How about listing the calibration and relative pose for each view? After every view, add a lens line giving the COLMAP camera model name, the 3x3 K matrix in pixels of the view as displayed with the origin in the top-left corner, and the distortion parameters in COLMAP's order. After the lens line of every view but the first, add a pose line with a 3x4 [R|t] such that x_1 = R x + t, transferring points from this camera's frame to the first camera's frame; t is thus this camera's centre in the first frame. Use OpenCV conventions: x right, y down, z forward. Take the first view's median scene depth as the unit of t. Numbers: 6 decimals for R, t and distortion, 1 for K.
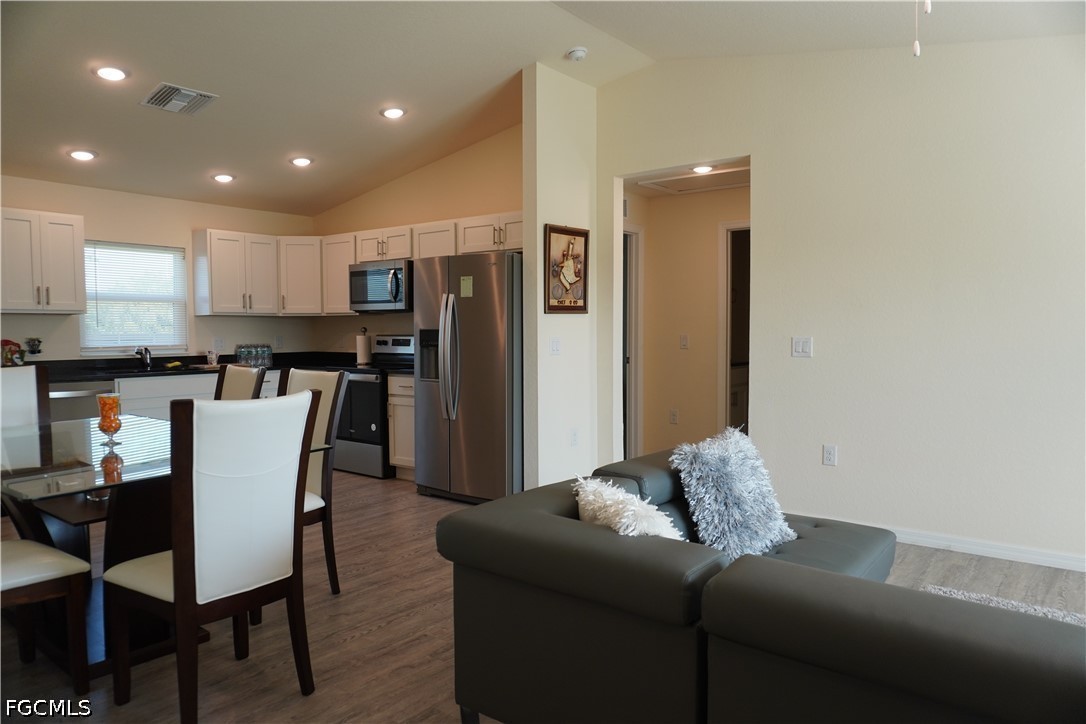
lens RADIAL K [[729.9, 0, 540.7], [0, 729.9, 367.5], [0, 0, 1]] dist [-0.042971, 0.035922]
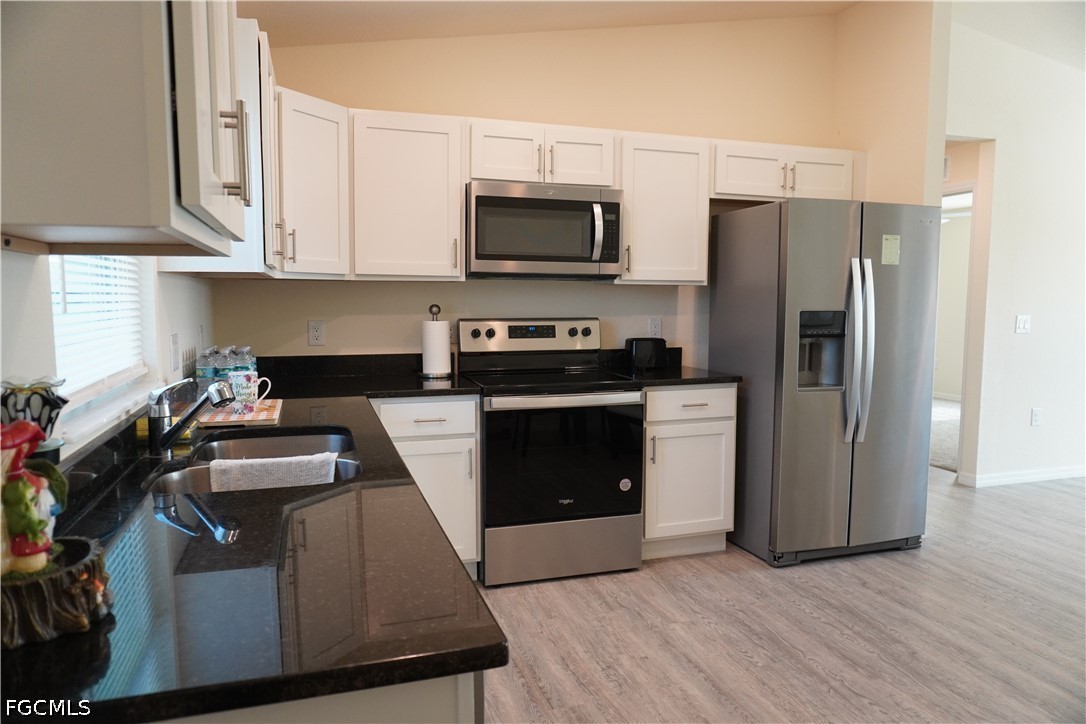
lens RADIAL K [[729.9, 0, 540.7], [0, 729.9, 367.5], [0, 0, 1]] dist [-0.042971, 0.035922]
pose [[0.559044, -0.076872, 0.825567, -0.690952], [0.039978, 0.997034, 0.065766, -0.045543], [-0.828173, -0.003761, 0.560459, 0.702088]]
